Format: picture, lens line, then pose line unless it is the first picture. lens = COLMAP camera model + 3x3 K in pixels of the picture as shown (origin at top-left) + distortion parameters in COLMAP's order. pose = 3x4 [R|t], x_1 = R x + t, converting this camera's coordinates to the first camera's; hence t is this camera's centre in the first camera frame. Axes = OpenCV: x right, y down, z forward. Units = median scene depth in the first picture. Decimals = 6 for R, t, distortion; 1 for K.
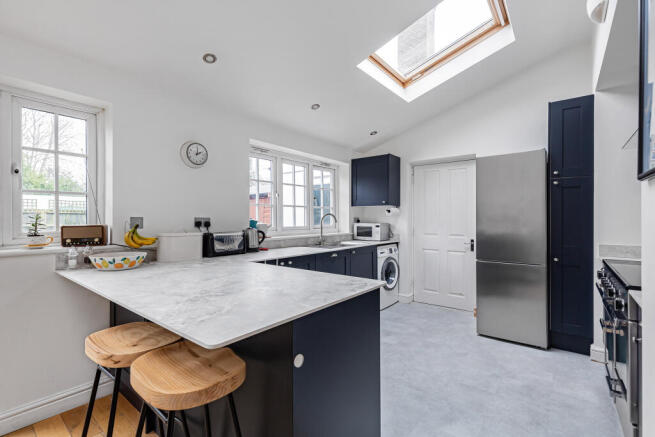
lens RADIAL K [[297.7, 0, 327.5], [0, 297.7, 218.5], [0, 0, 1]] dist [-0.000233, 0.000205]
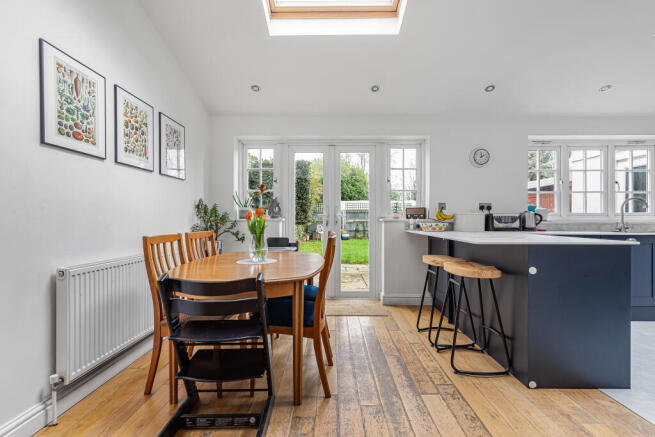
lens RADIAL K [[297.7, 0, 327.5], [0, 297.7, 218.5], [0, 0, 1]] dist [-0.000233, 0.000205]
pose [[0.612462, 0.005248, -0.790483, 0.210881], [-0.002074, 0.999985, 0.005032, 0.061795], [0.790497, -0.001442, 0.612464, -0.397994]]
